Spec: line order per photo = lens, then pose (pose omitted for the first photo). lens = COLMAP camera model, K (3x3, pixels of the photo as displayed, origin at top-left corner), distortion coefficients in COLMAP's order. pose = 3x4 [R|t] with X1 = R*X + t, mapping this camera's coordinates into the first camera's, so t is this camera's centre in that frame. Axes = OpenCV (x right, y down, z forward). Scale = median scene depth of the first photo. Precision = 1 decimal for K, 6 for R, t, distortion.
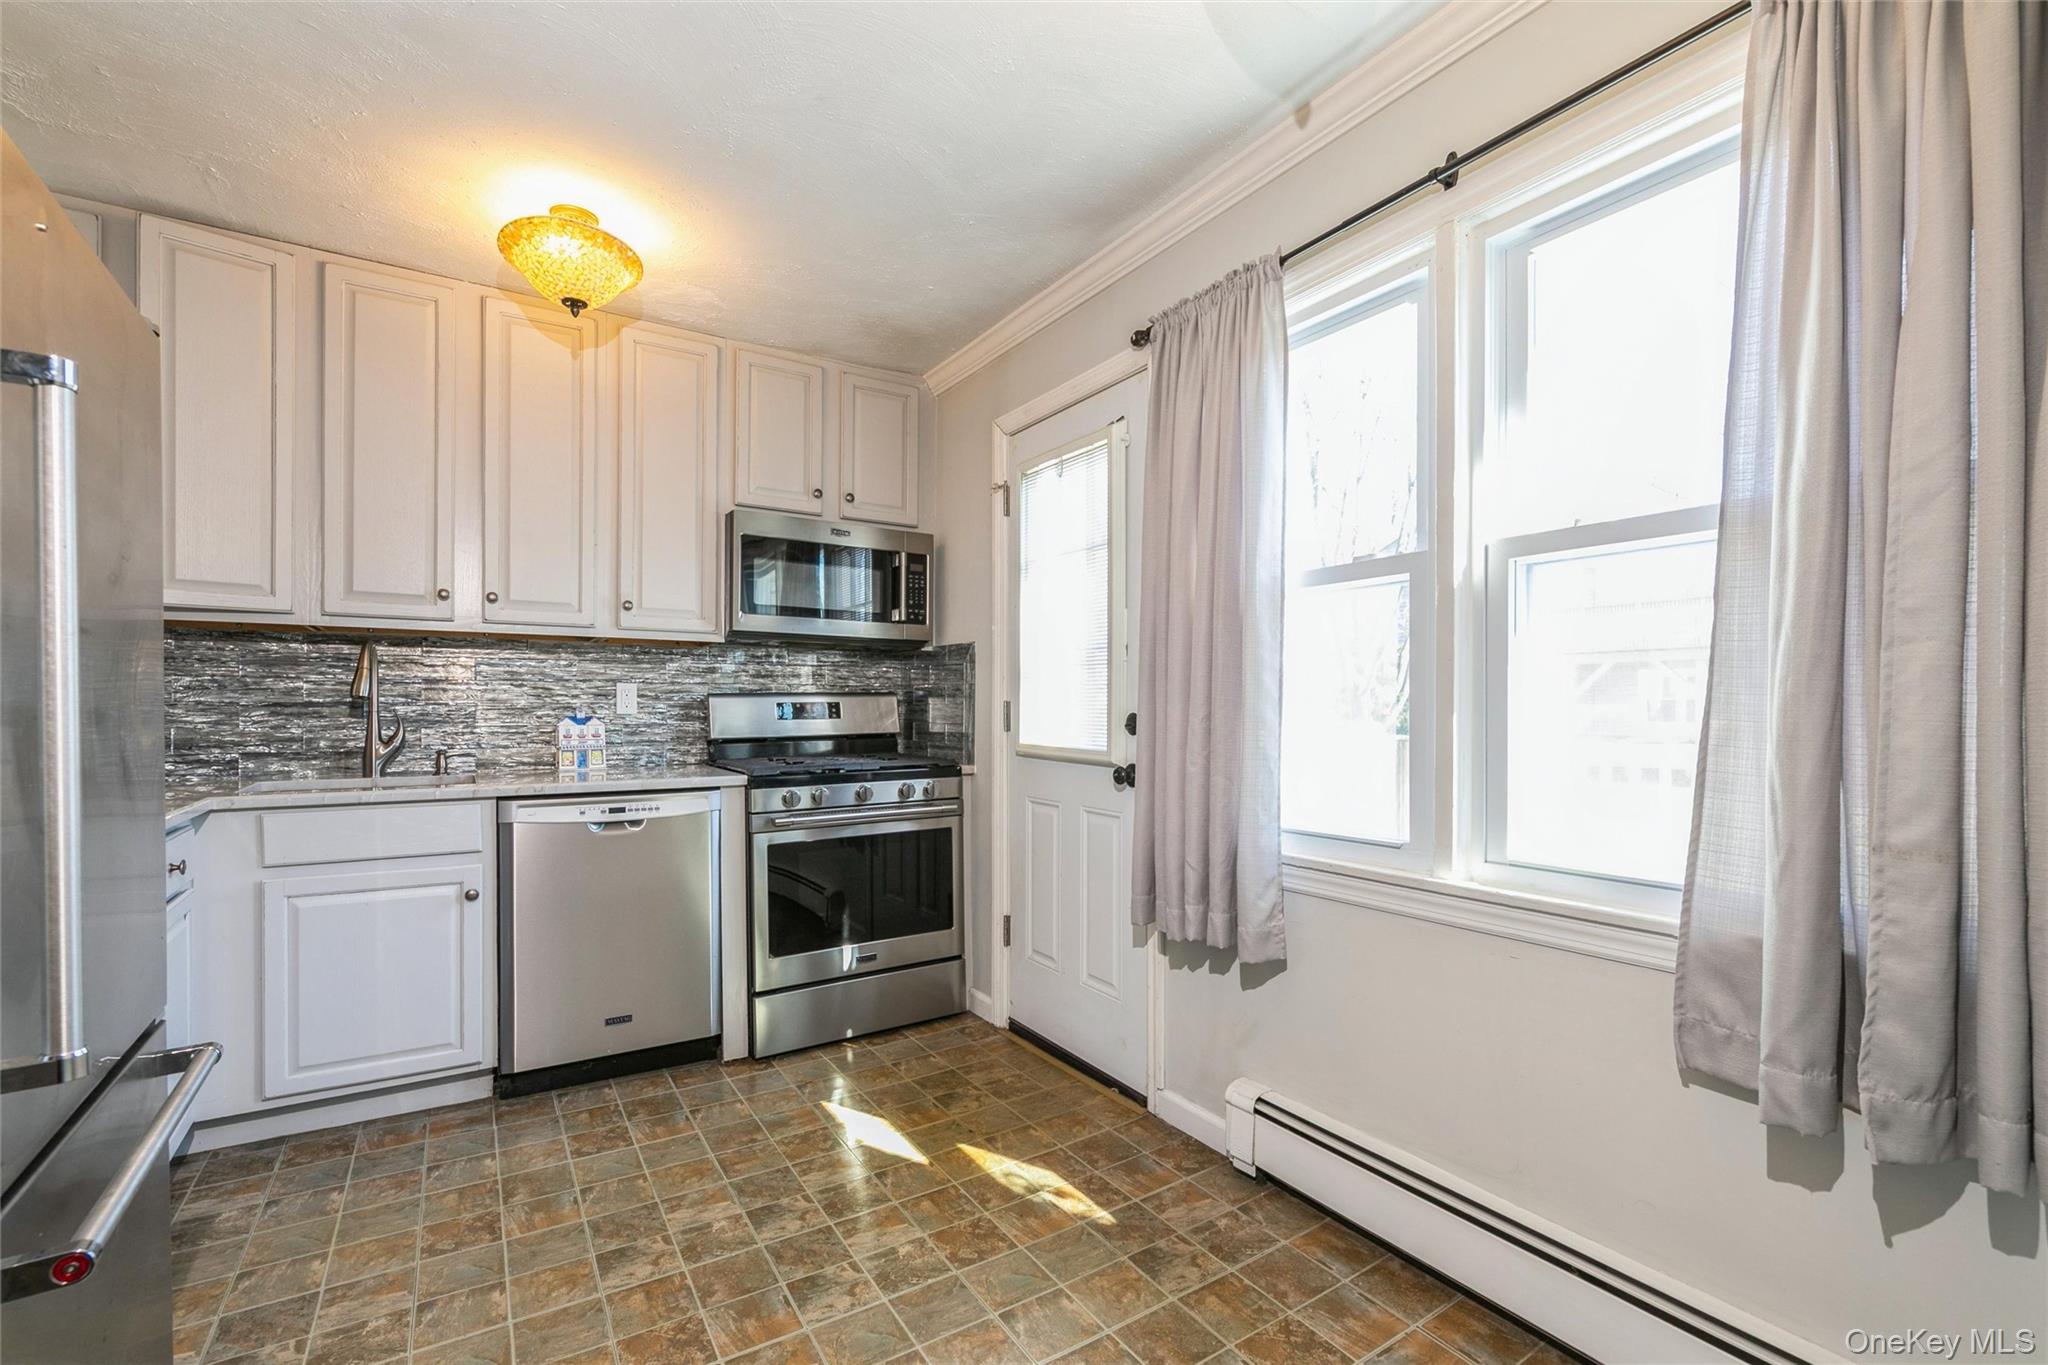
lens RADIAL K [[913.8, 0, 1049.1], [0, 913.8, 719.2], [0, 0, 1]] dist [-0.001630, -0.000239]
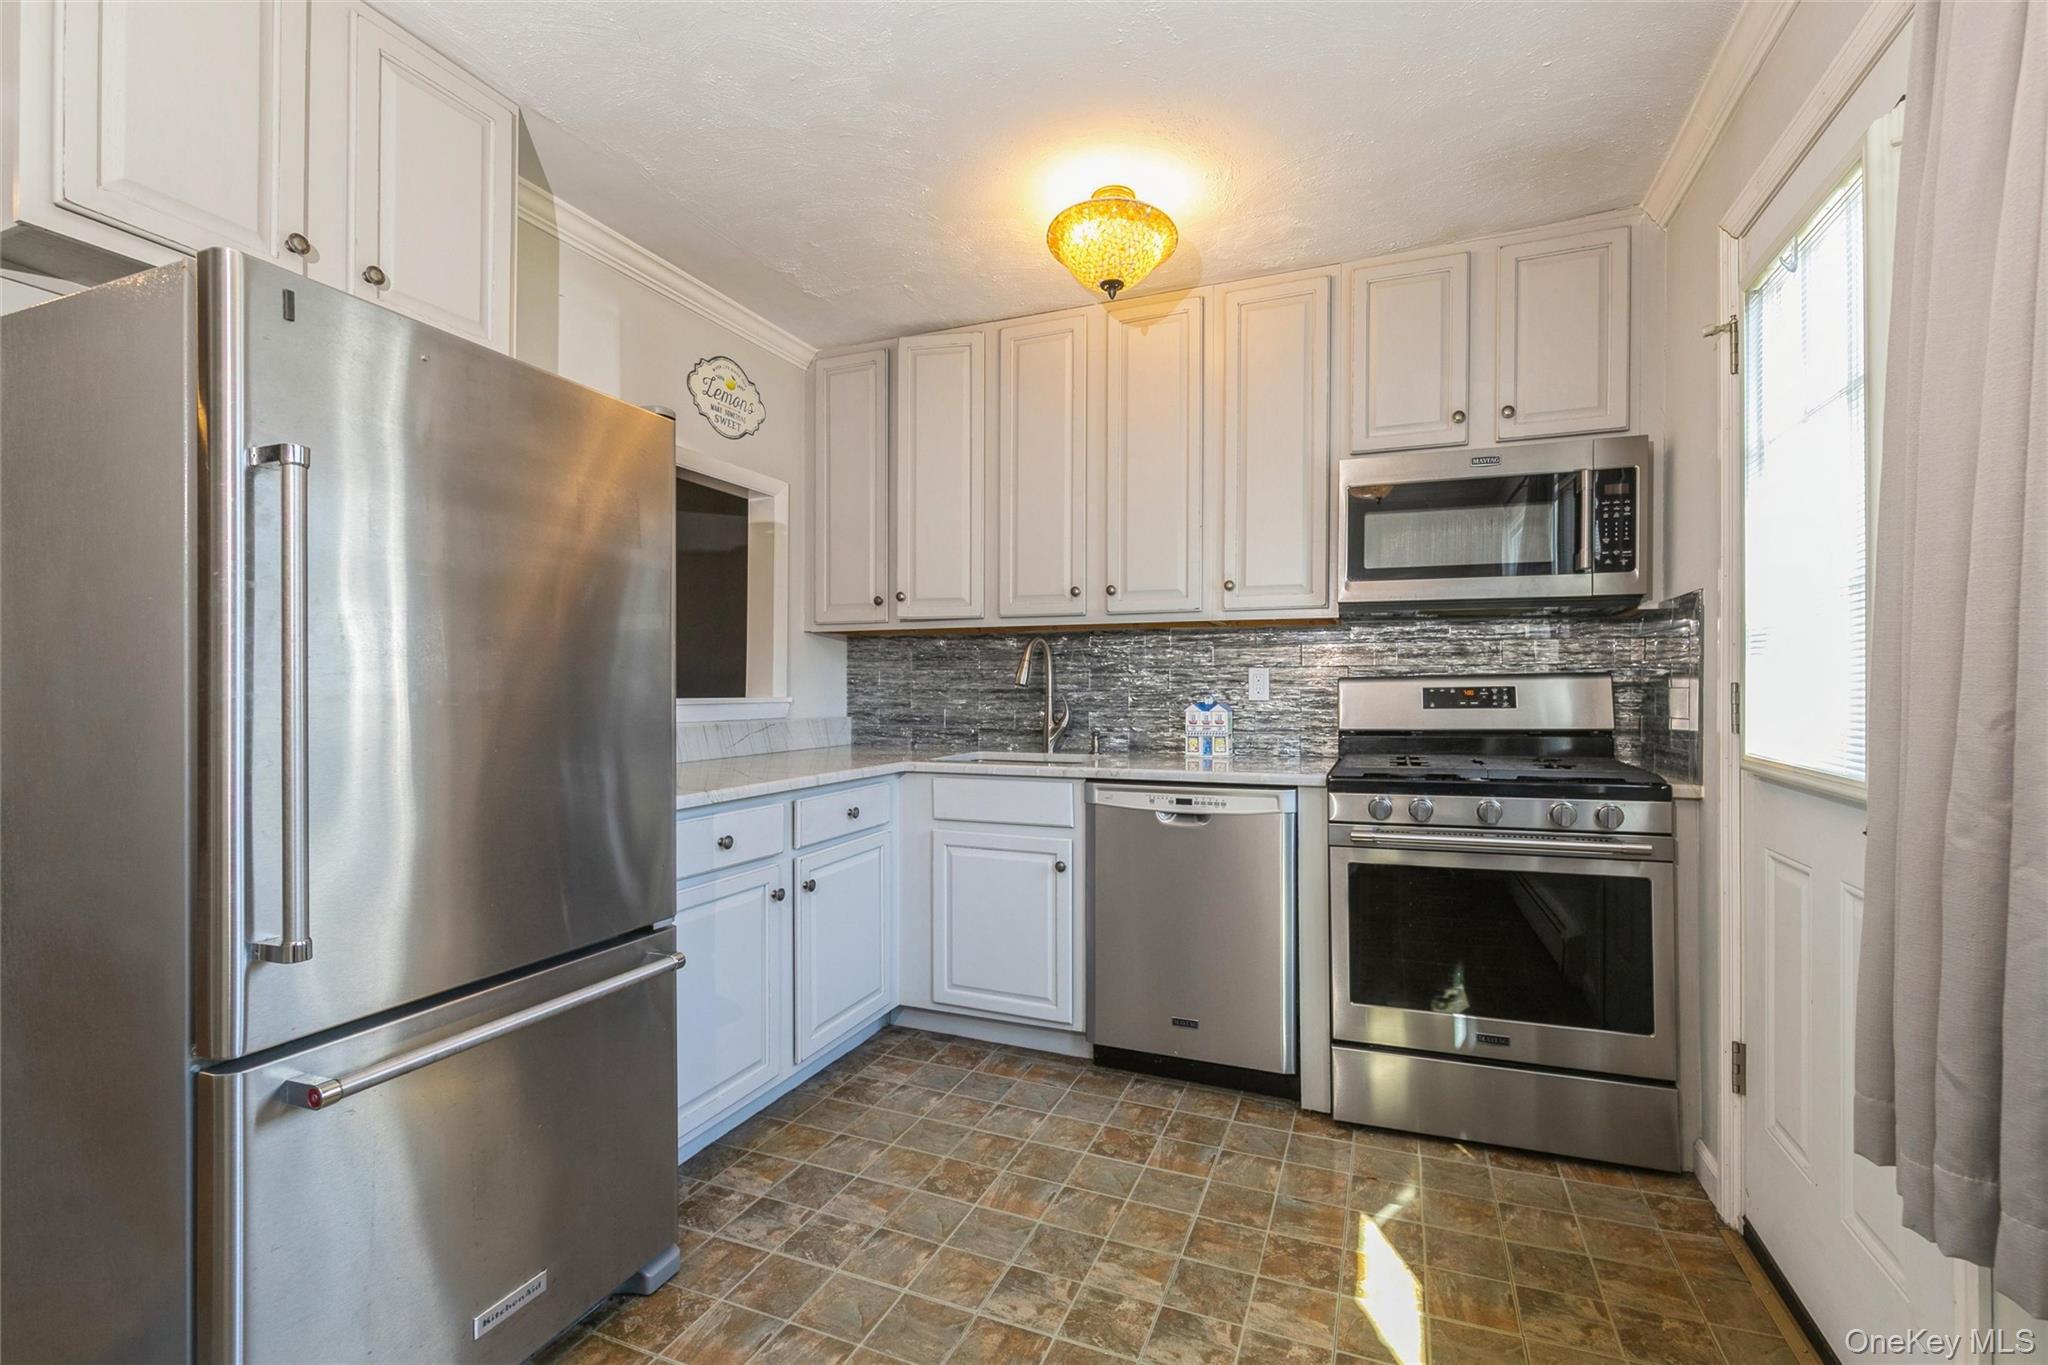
lens RADIAL K [[893.2, 0, 1019.9], [0, 893.2, 694.3], [0, 0, 1]] dist [0.001483, -0.000598]
pose [[0.567612, 0.001136, -0.823296, 0.187713], [-0.010425, 0.999929, -0.005807, -0.004573], [0.823230, 0.011879, 0.567583, 0.315347]]
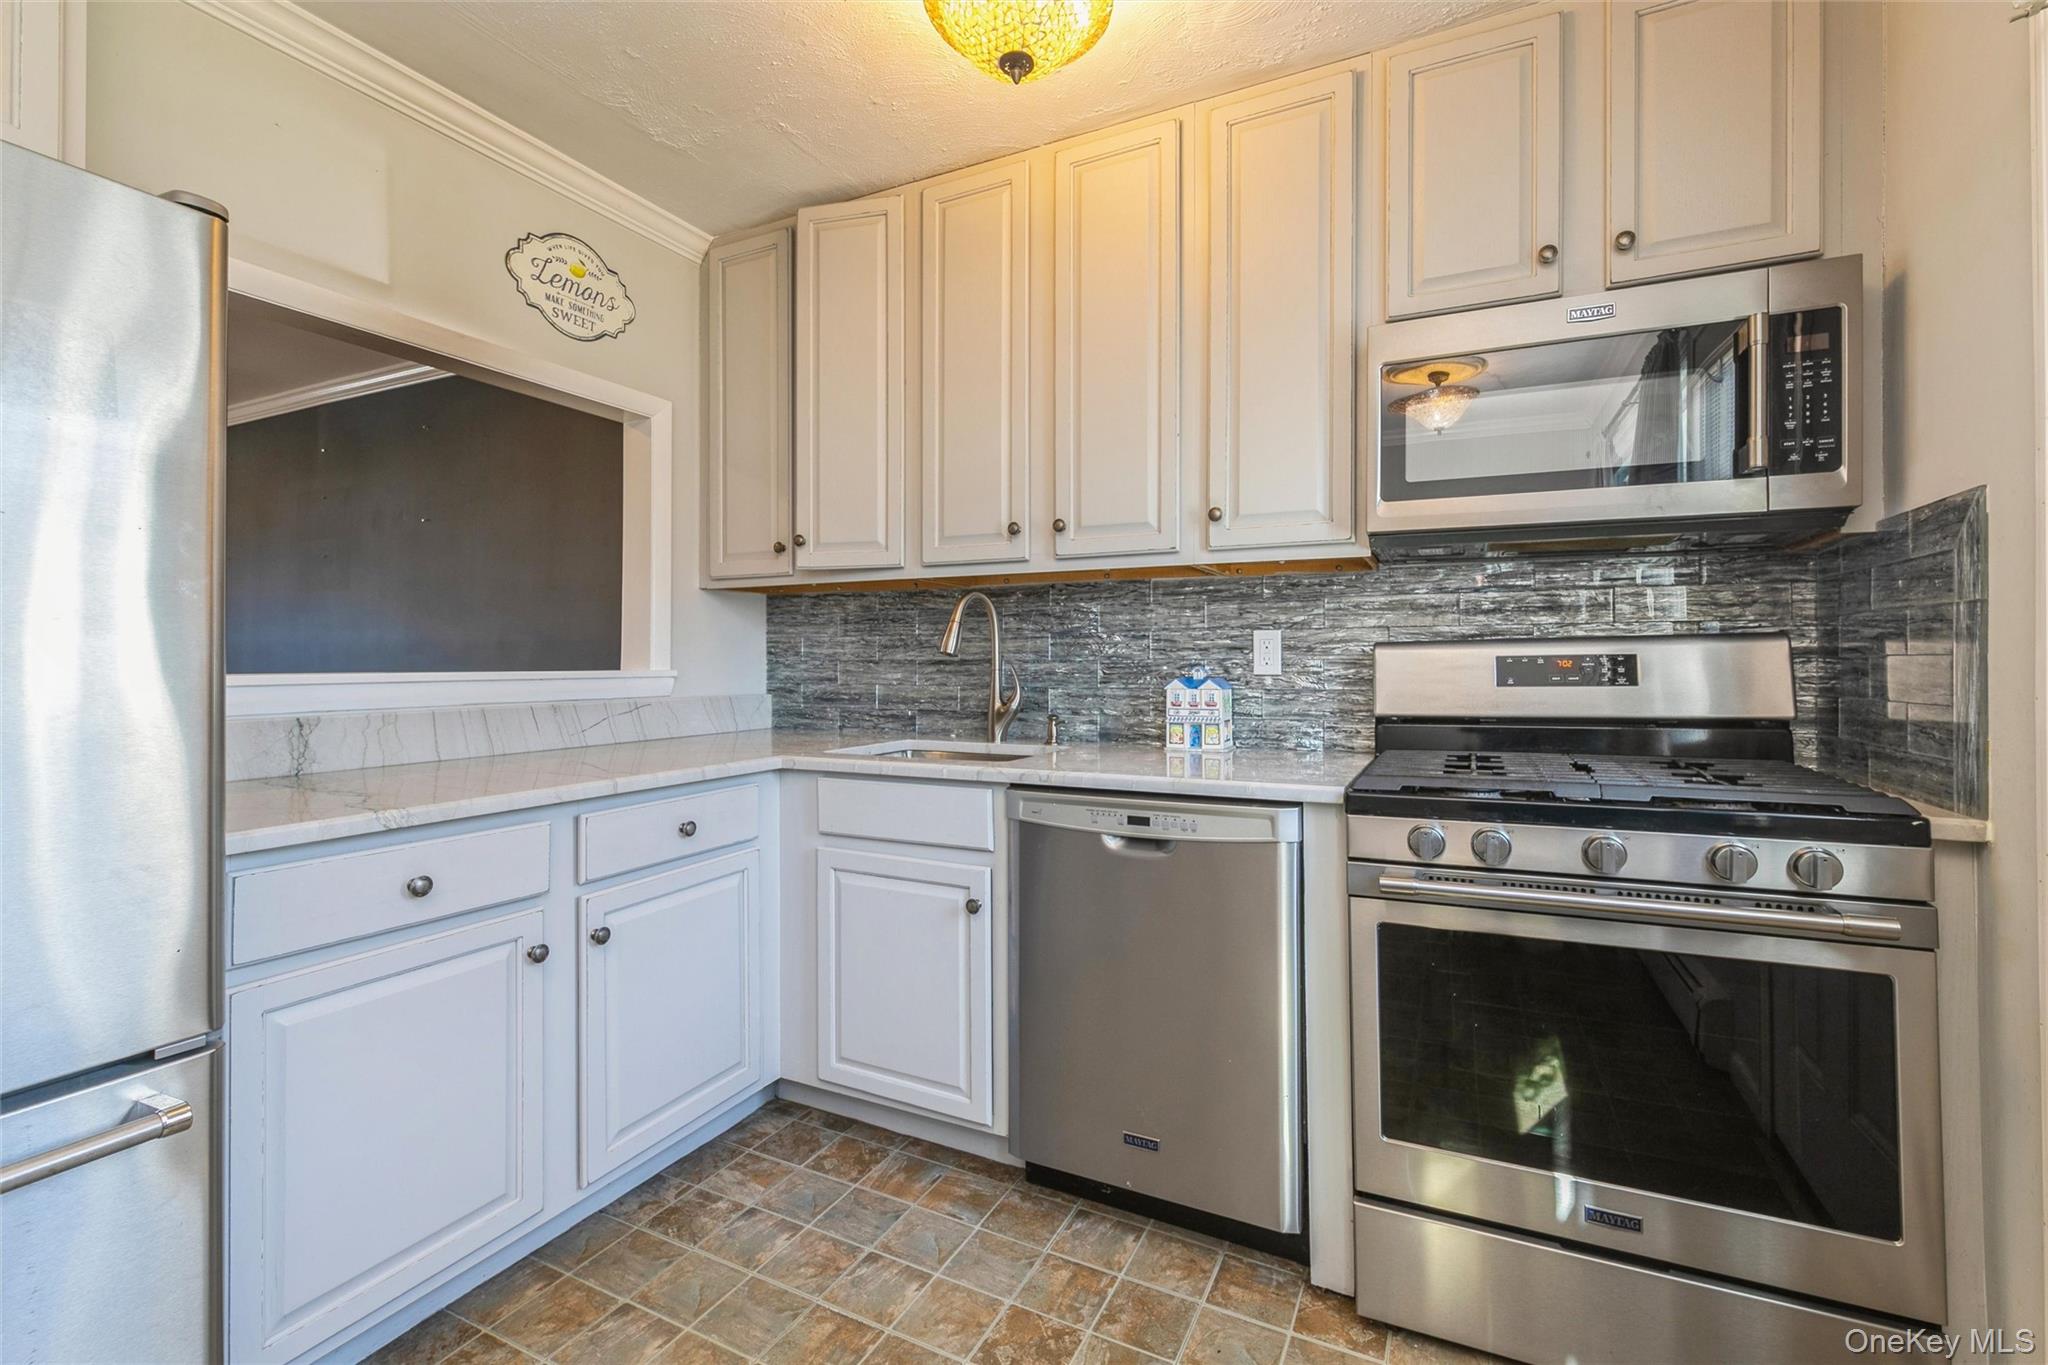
lens RADIAL K [[893.2, 0, 1018.3], [0, 893.2, 657.4], [0, 0, 1]] dist [0.001483, -0.000598]
pose [[0.504659, -0.008375, -0.863278, 0.038932], [-0.010127, 0.999827, -0.015621, -0.006842], [0.863260, 0.016626, 0.504486, 0.572036]]
